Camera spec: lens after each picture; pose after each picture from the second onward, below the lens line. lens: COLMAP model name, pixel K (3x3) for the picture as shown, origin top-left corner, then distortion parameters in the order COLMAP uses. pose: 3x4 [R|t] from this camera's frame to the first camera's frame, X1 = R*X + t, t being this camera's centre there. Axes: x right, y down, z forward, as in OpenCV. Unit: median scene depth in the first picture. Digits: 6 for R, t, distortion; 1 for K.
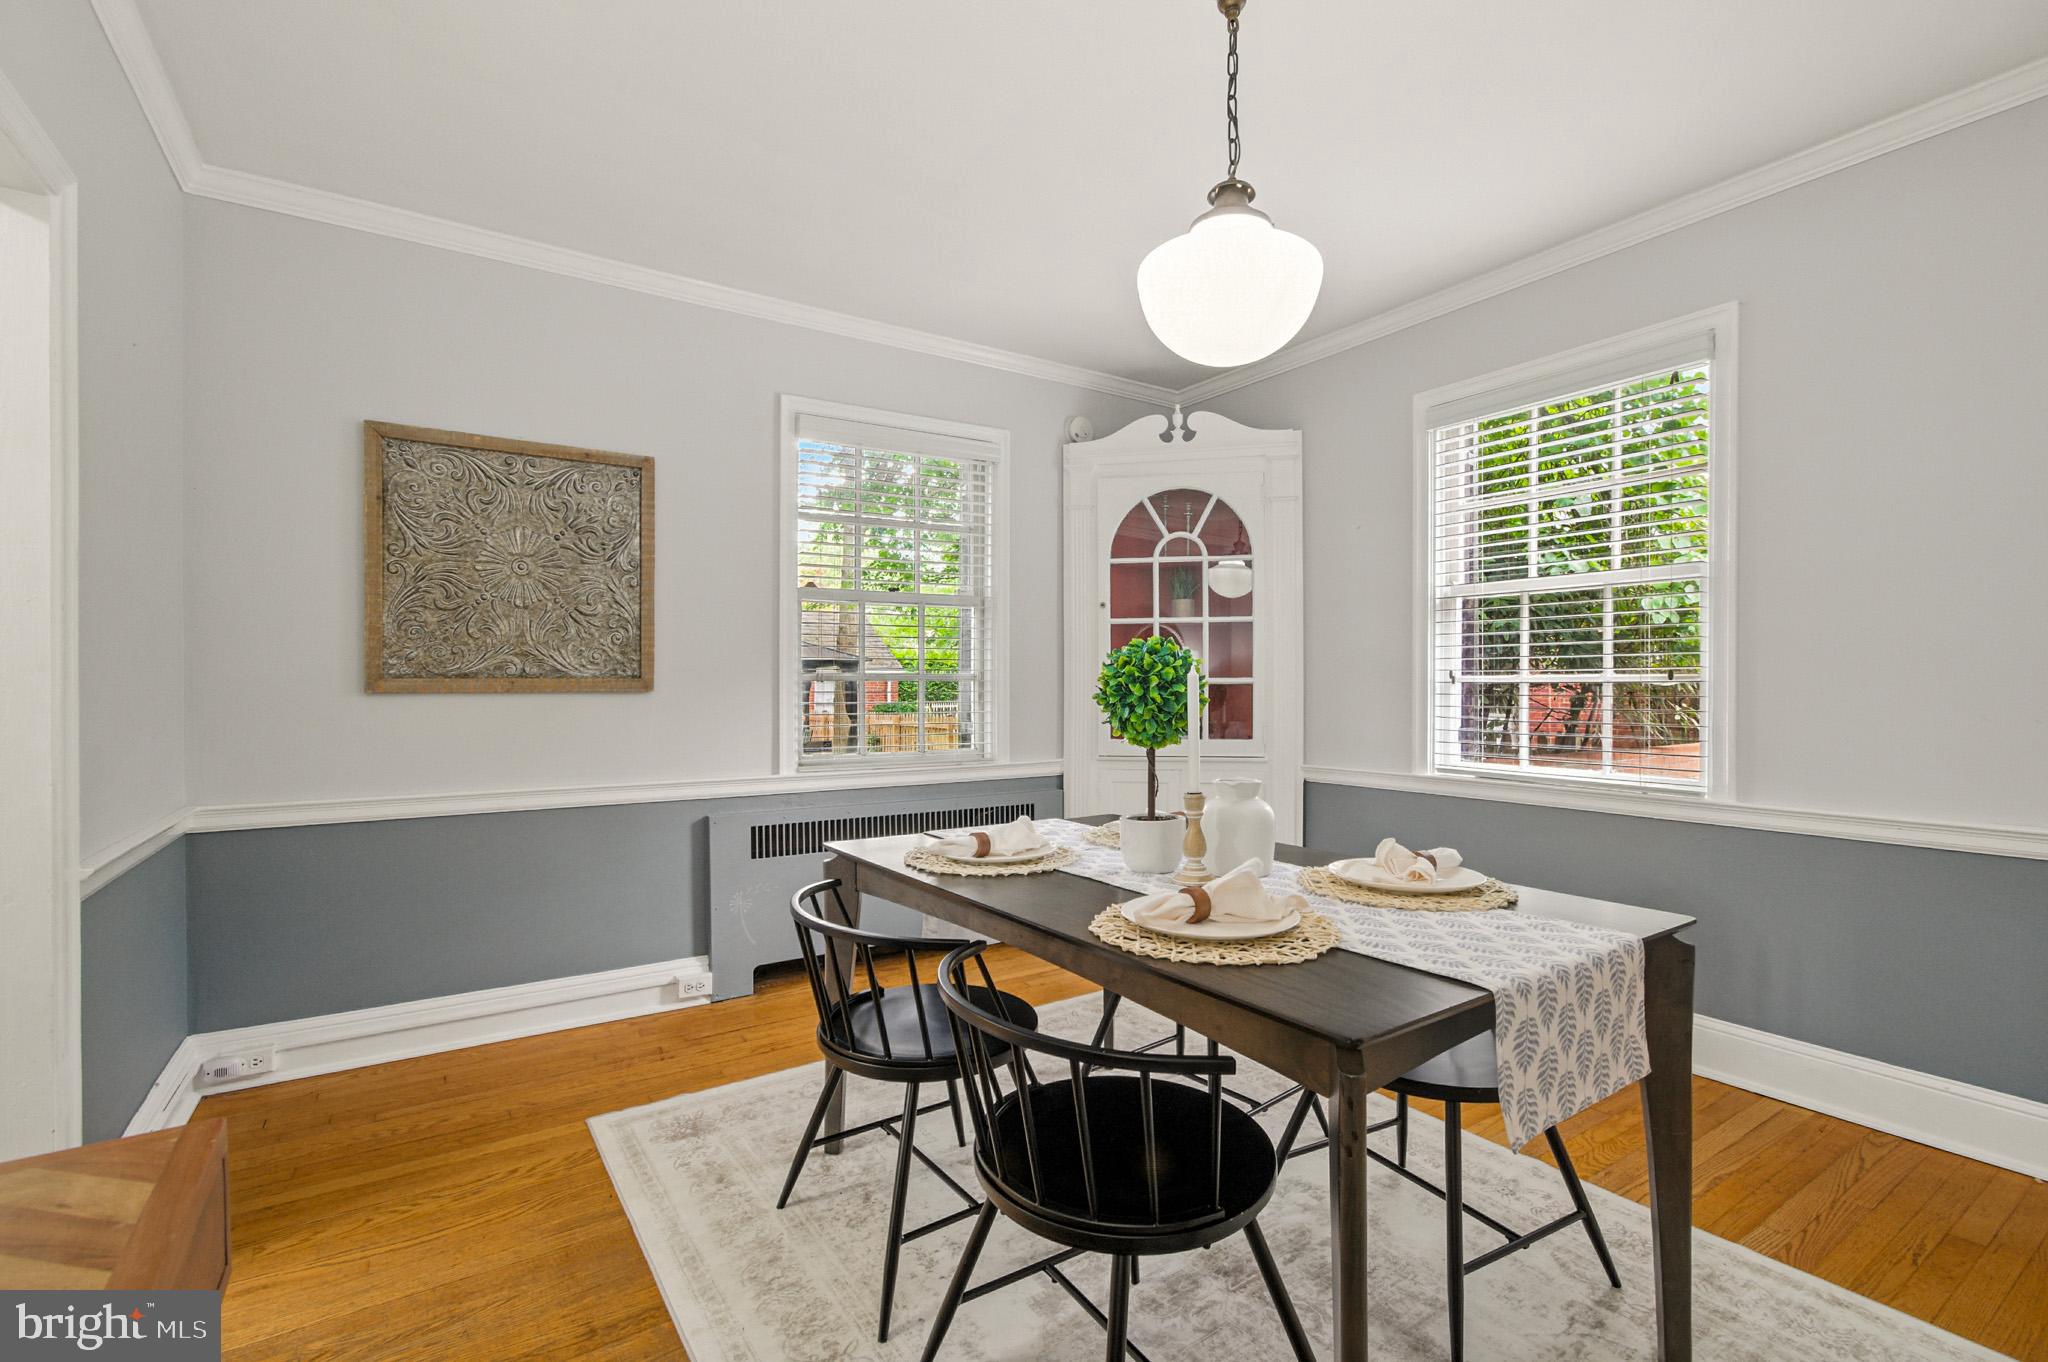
lens RADIAL K [[900.3, 0, 1064.8], [0, 900.3, 678.7], [0, 0, 1]] dist [-0.057611, 0.045562]
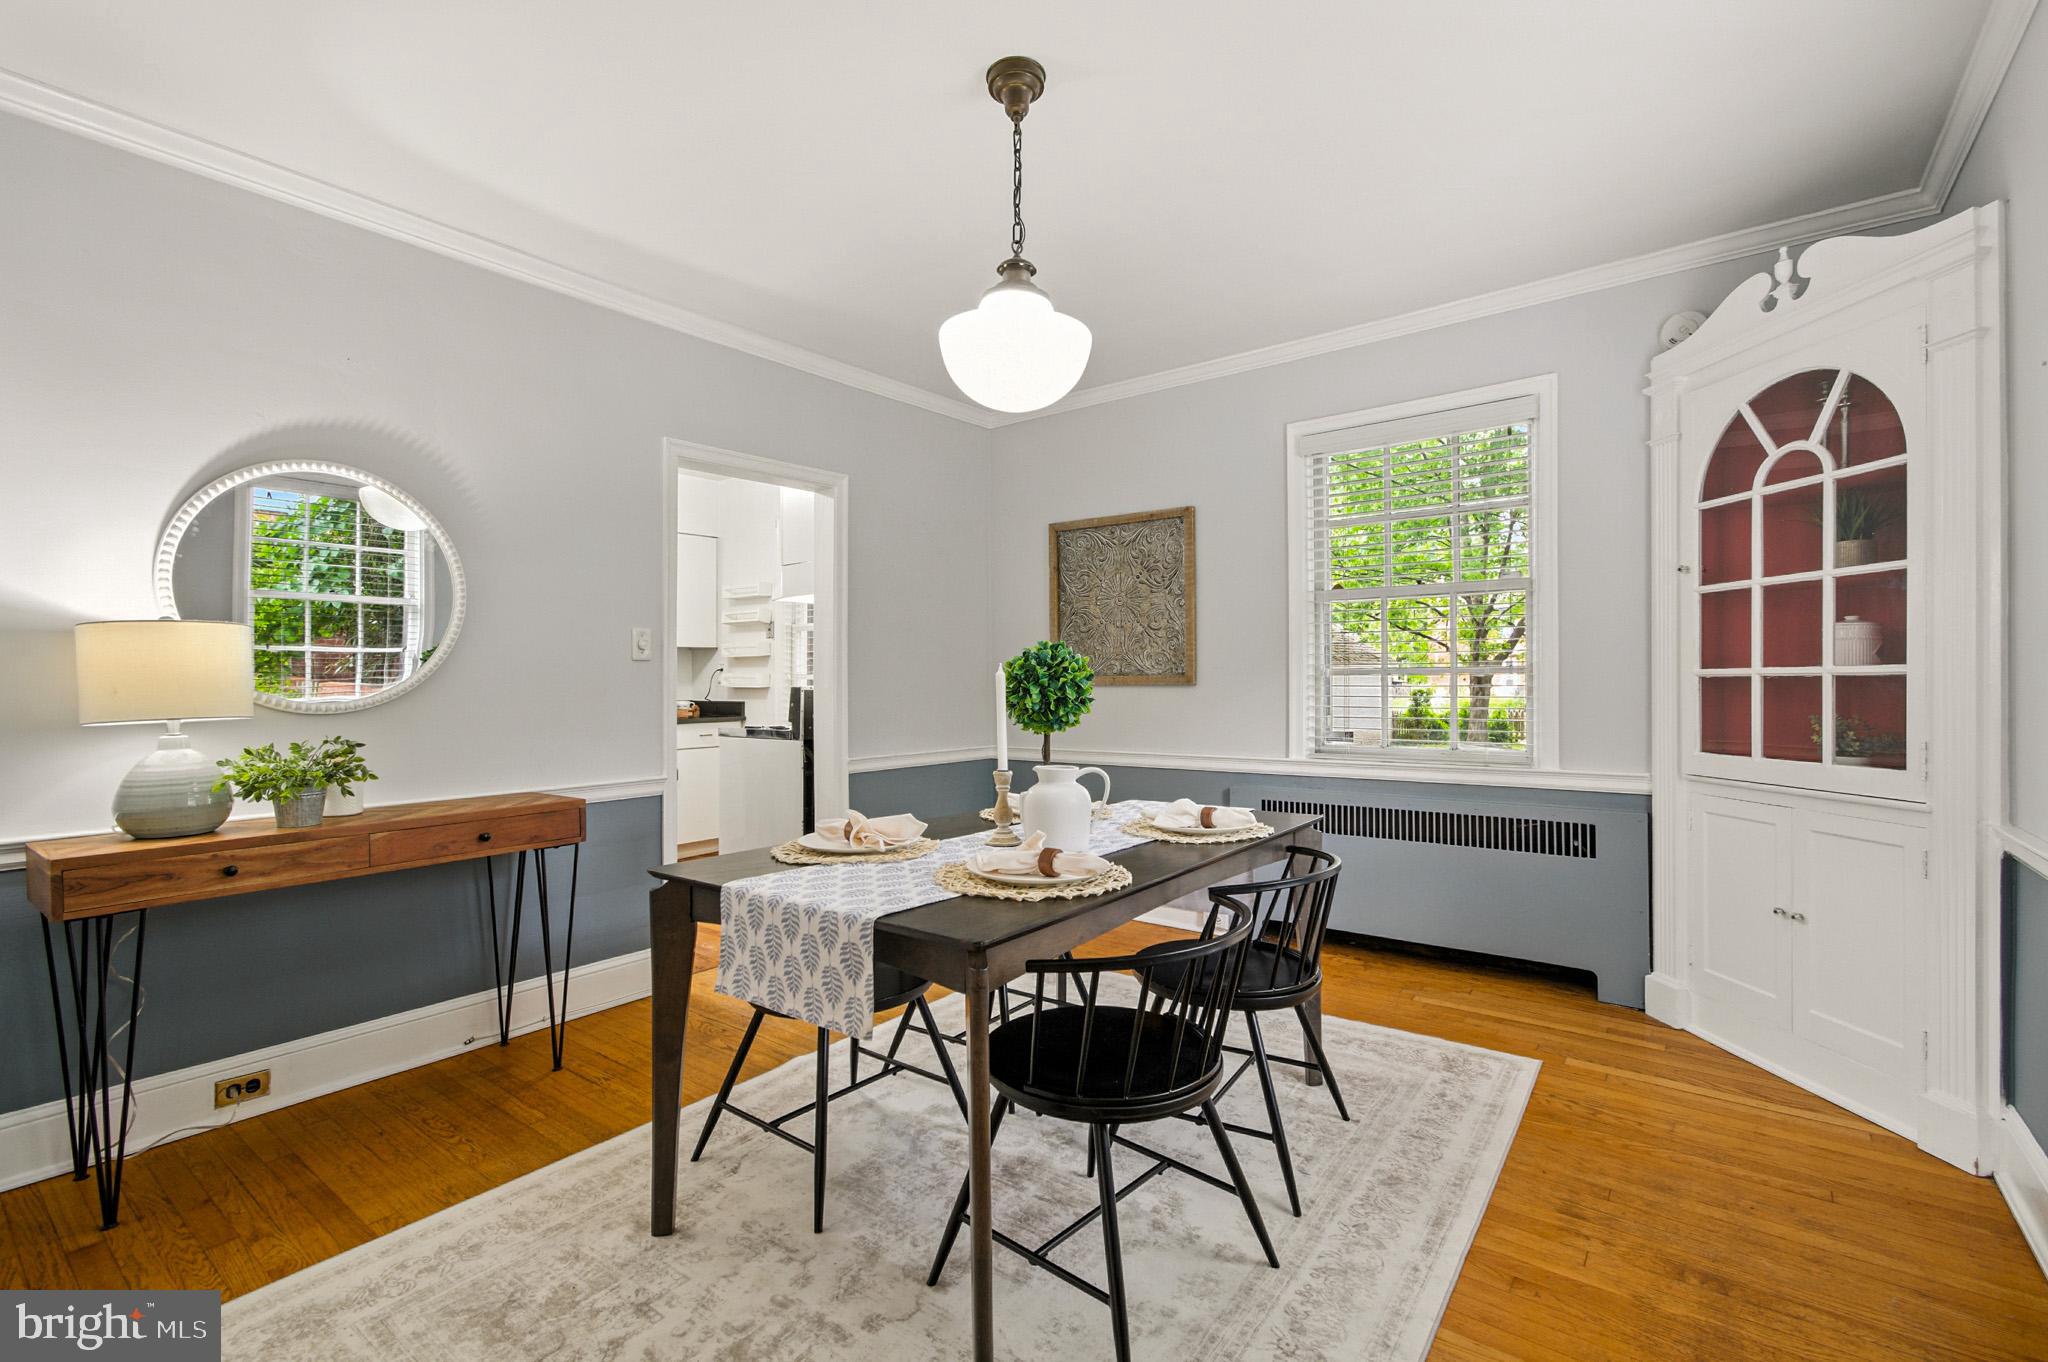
lens RADIAL K [[908.4, 0, 1025.1], [0, 908.4, 676.5], [0, 0, 1]] dist [-0.023547, 0.014988]
pose [[0.321812, -0.004773, -0.946792, 0.599119], [0.010287, 0.999946, -0.001545, 0.001620], [0.946748, -0.009243, 0.321843, 0.277759]]
